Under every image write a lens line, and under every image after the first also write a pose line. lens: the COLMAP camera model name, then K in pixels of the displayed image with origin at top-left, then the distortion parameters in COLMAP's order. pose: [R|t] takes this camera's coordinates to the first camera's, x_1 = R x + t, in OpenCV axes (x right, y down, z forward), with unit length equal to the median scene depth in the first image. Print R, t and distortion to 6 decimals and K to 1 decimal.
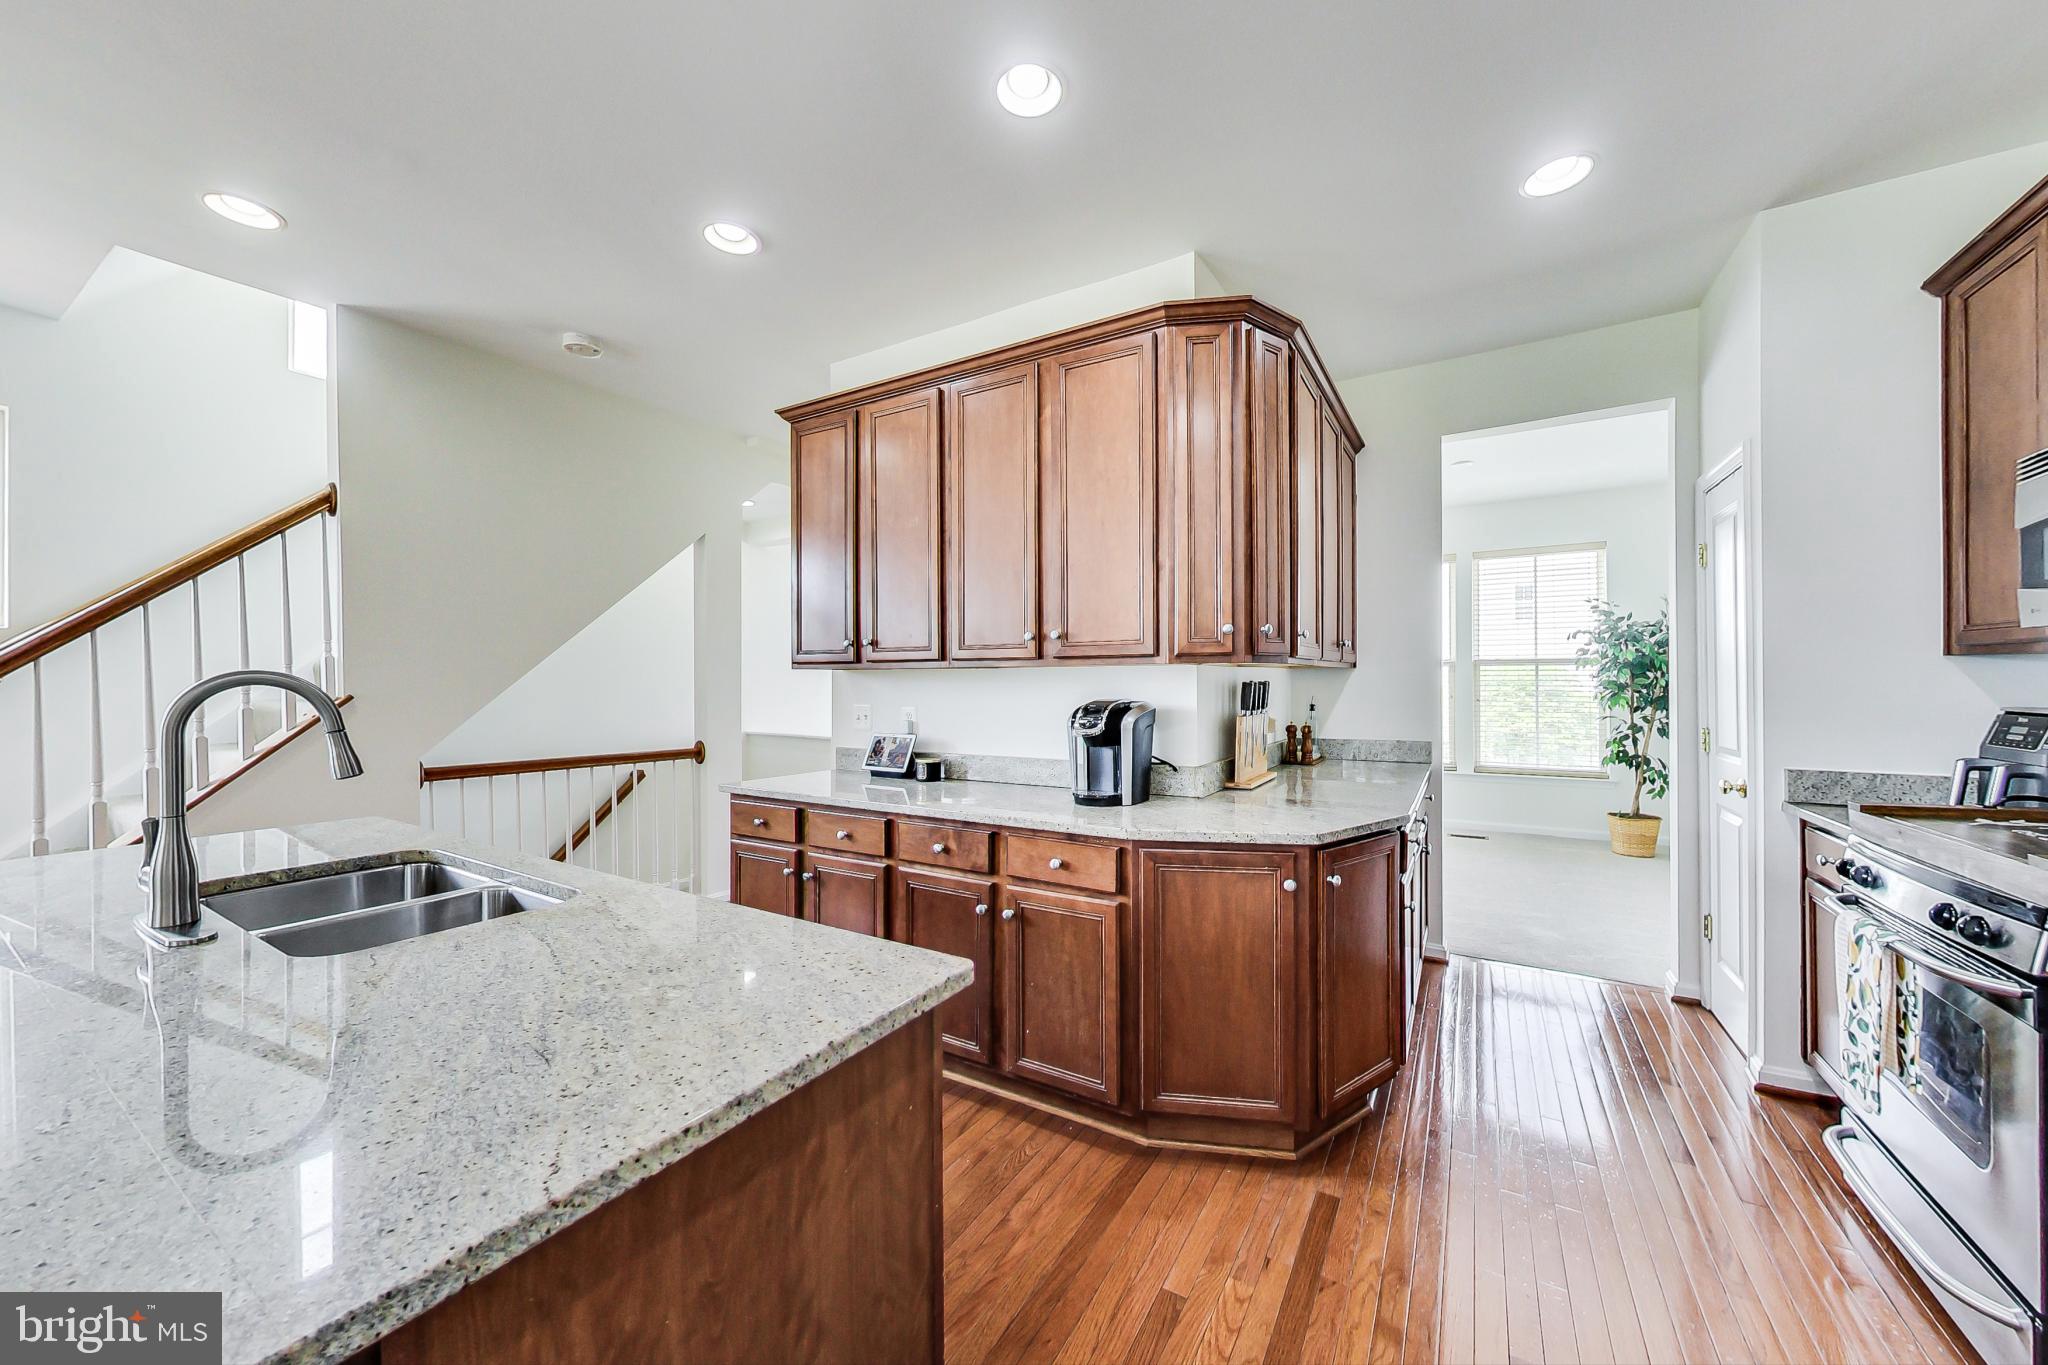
lens RADIAL K [[735.5, 0, 1027.0], [0, 735.5, 690.8], [0, 0, 1]] dist [-0.000520, -0.000215]
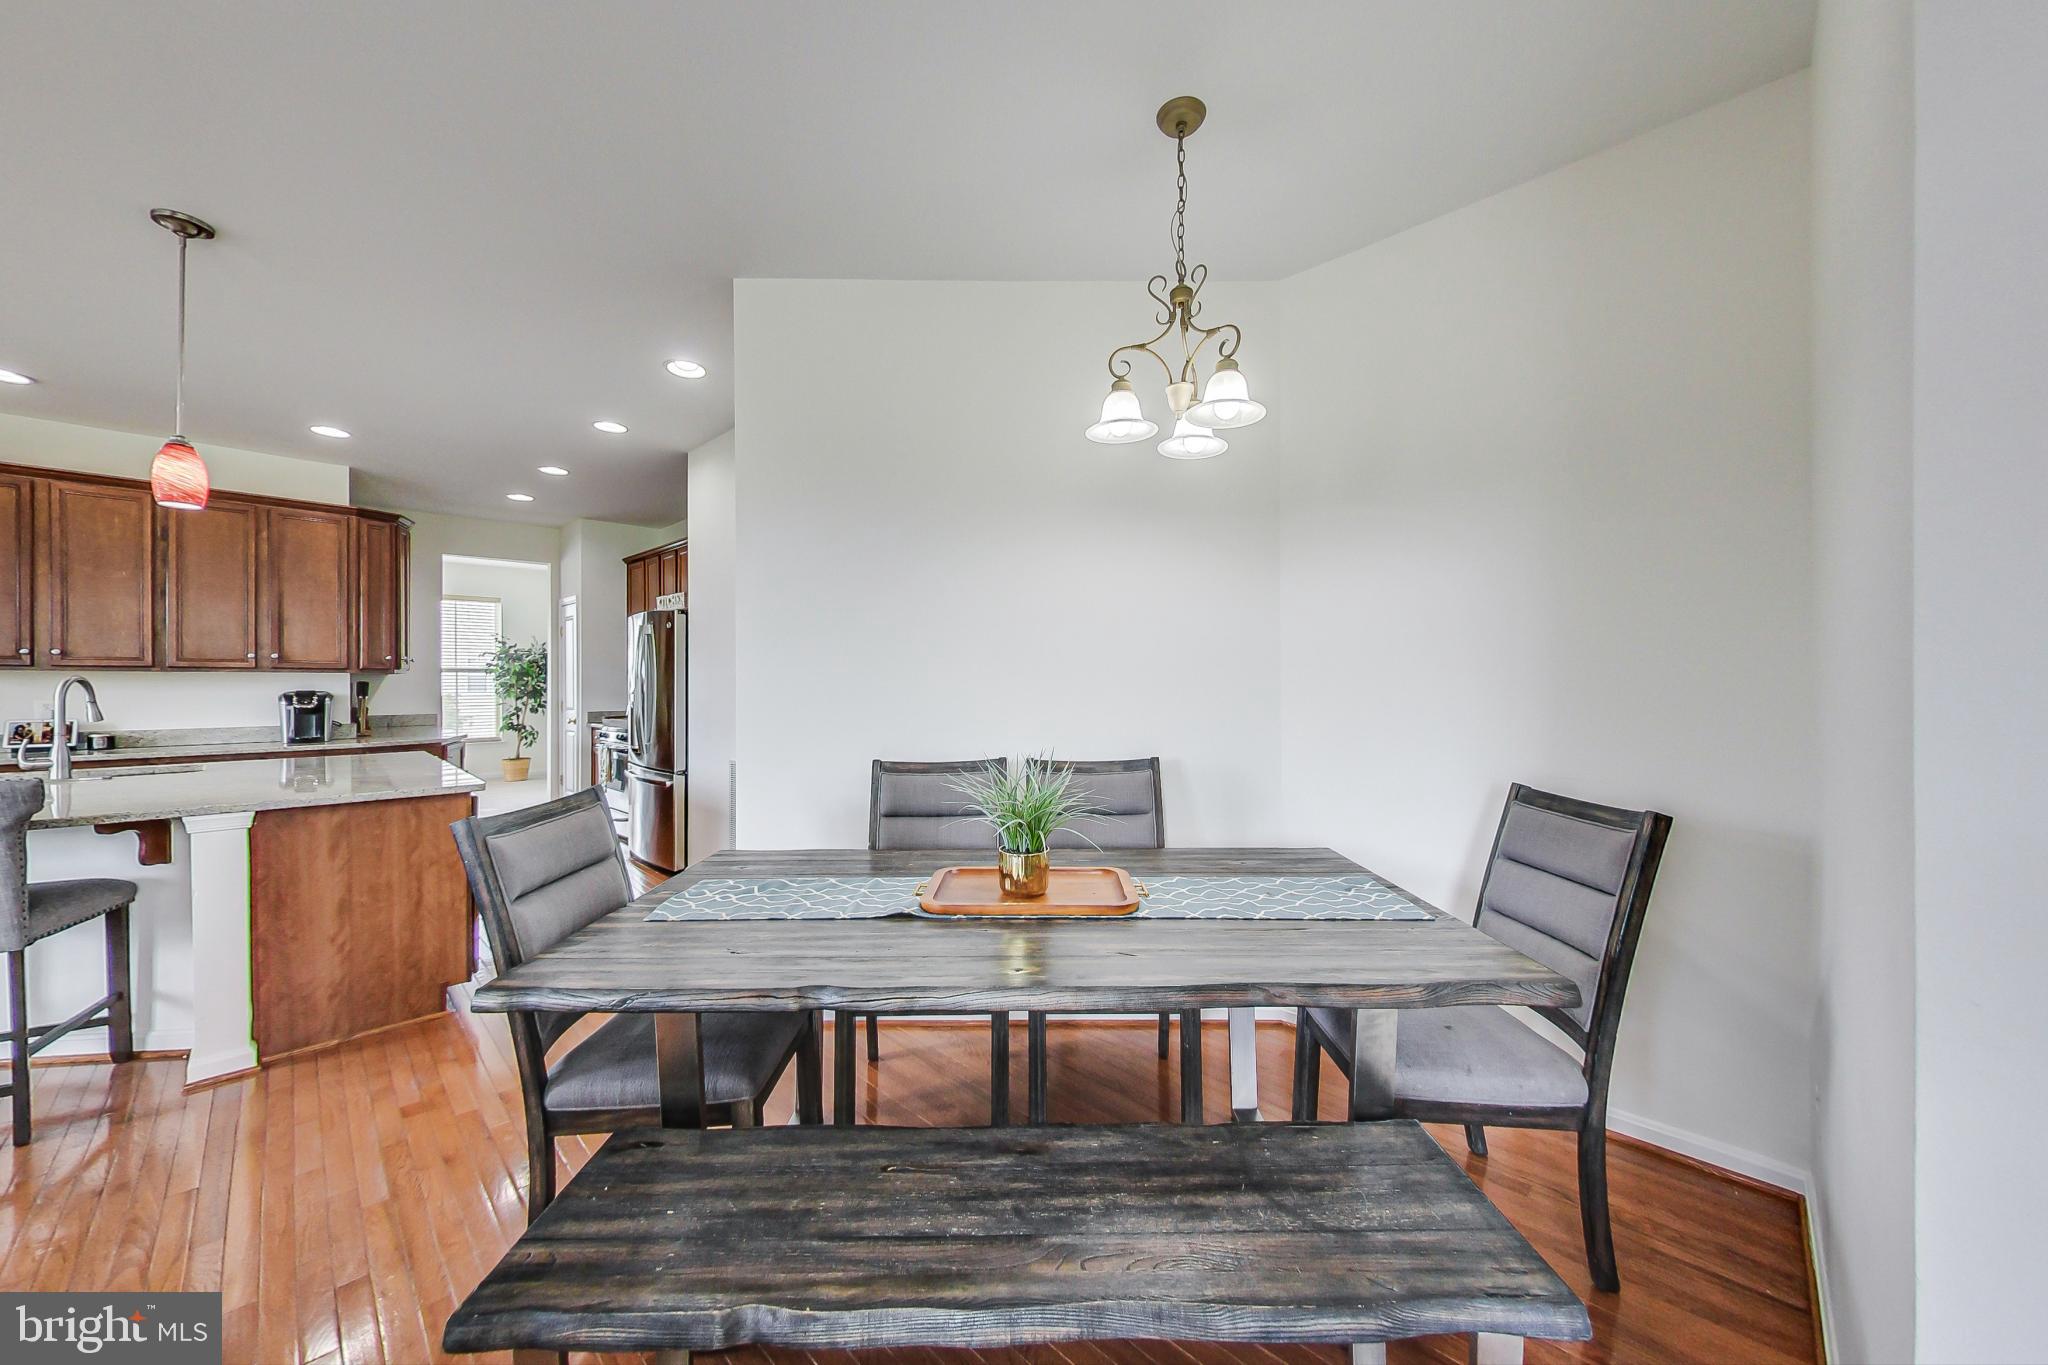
lens RADIAL K [[744.9, 0, 1012.8], [0, 744.9, 675.6], [0, 0, 1]] dist [-0.000456, -0.000012]
pose [[0.244228, 0.014579, 0.969608, -1.196775], [0.006541, 0.999839, -0.016682, 0.015105], [-0.969696, 0.010416, 0.244094, -1.144757]]
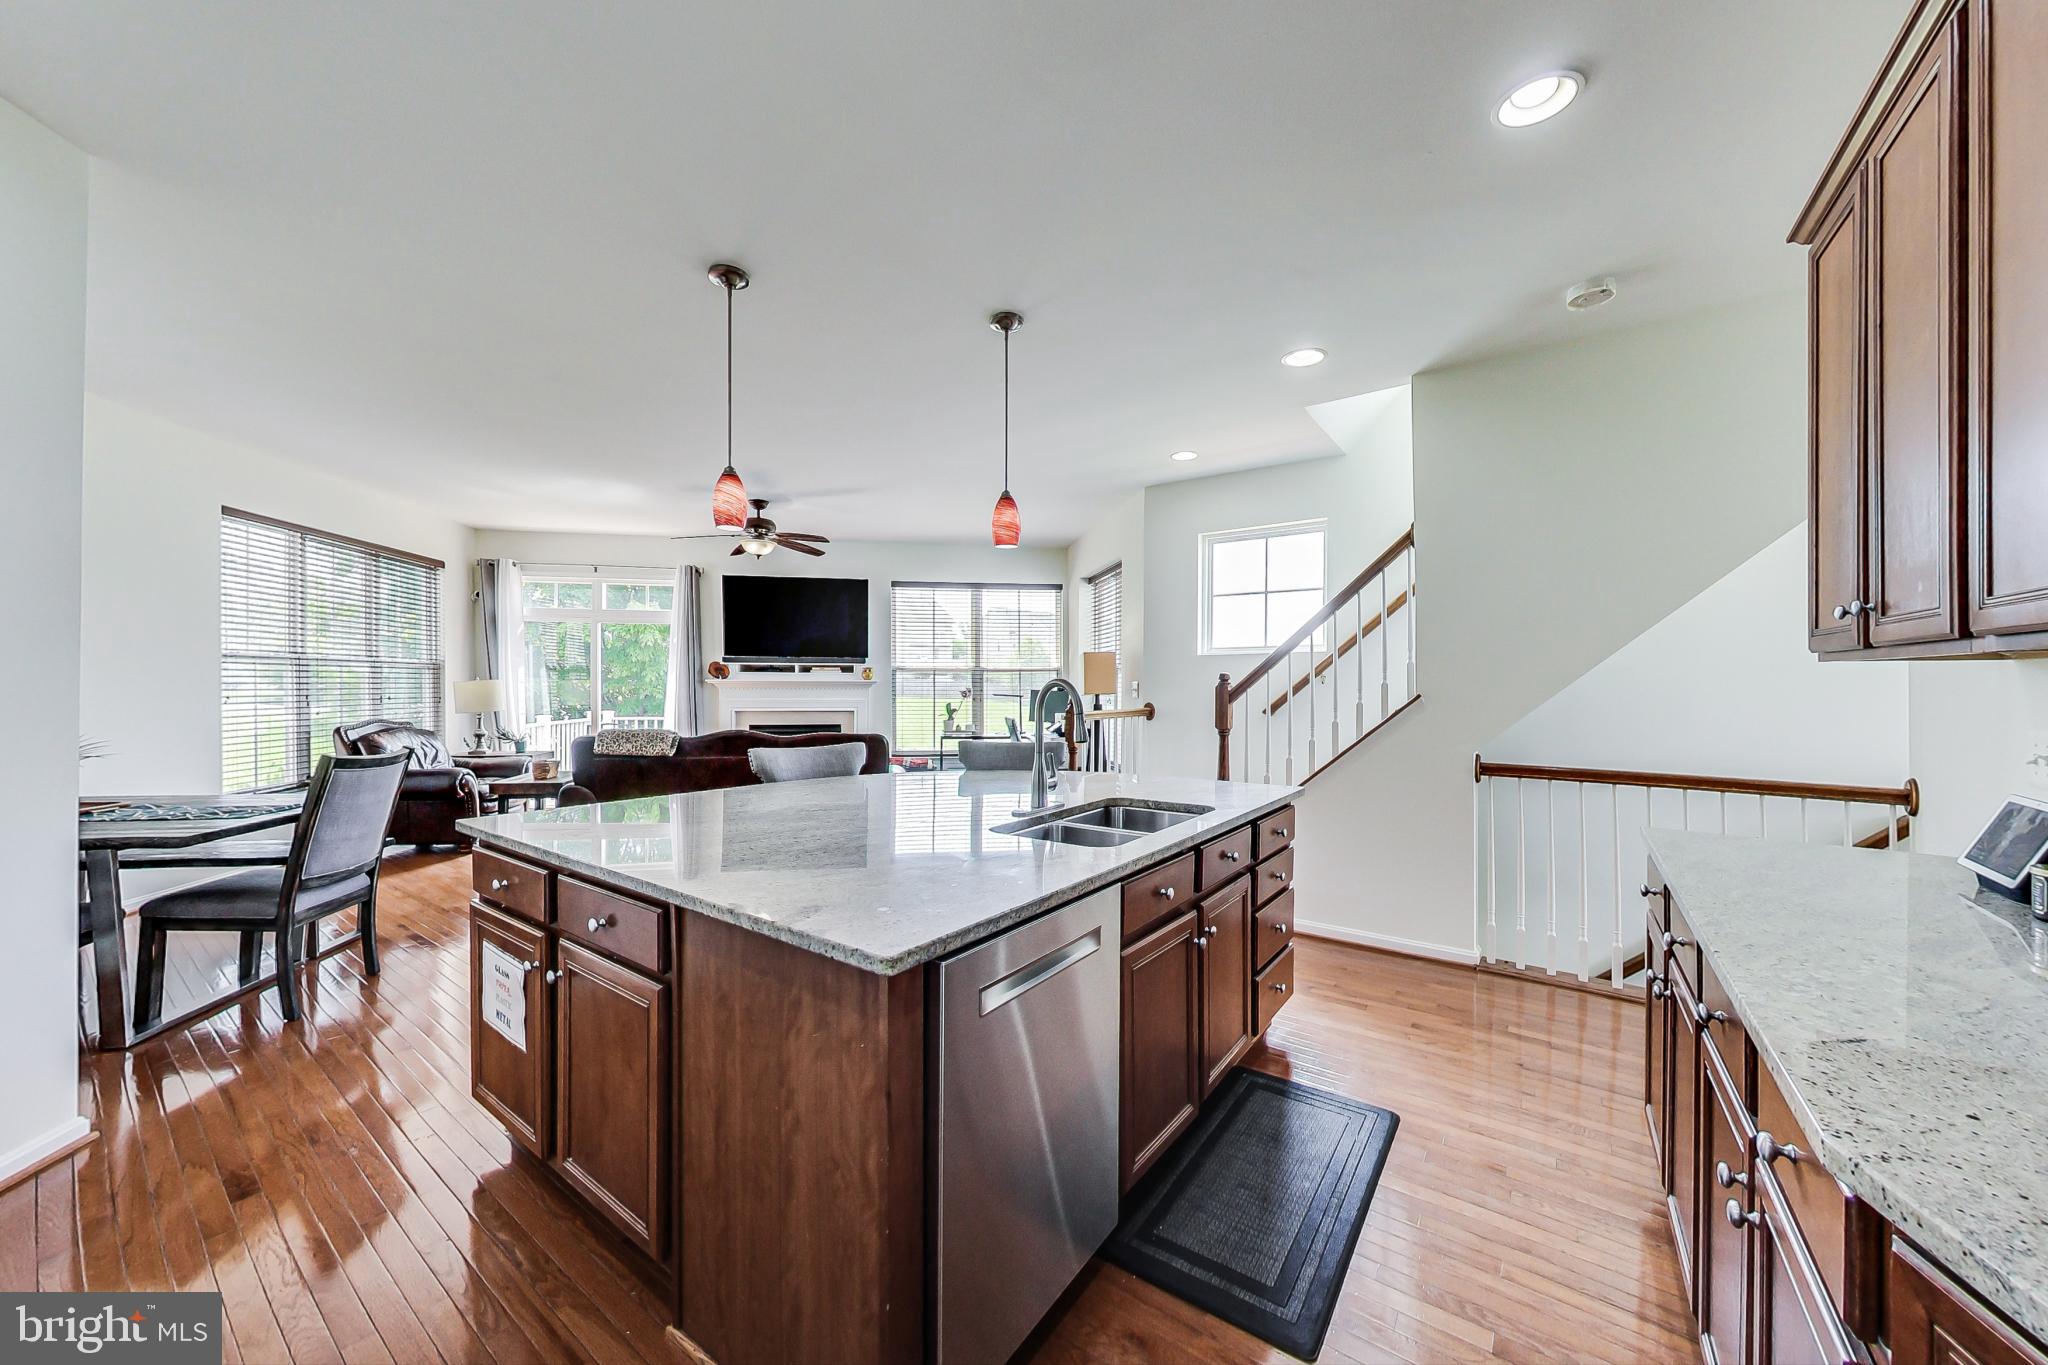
lens RADIAL K [[735.5, 0, 1027.0], [0, 735.5, 690.8], [0, 0, 1]] dist [-0.000520, -0.000215]
pose [[-0.086575, 0.010538, -0.996190, 0.360640], [-0.011996, 0.999861, 0.011620, -0.006944], [0.996173, 0.012956, -0.086437, 0.495097]]
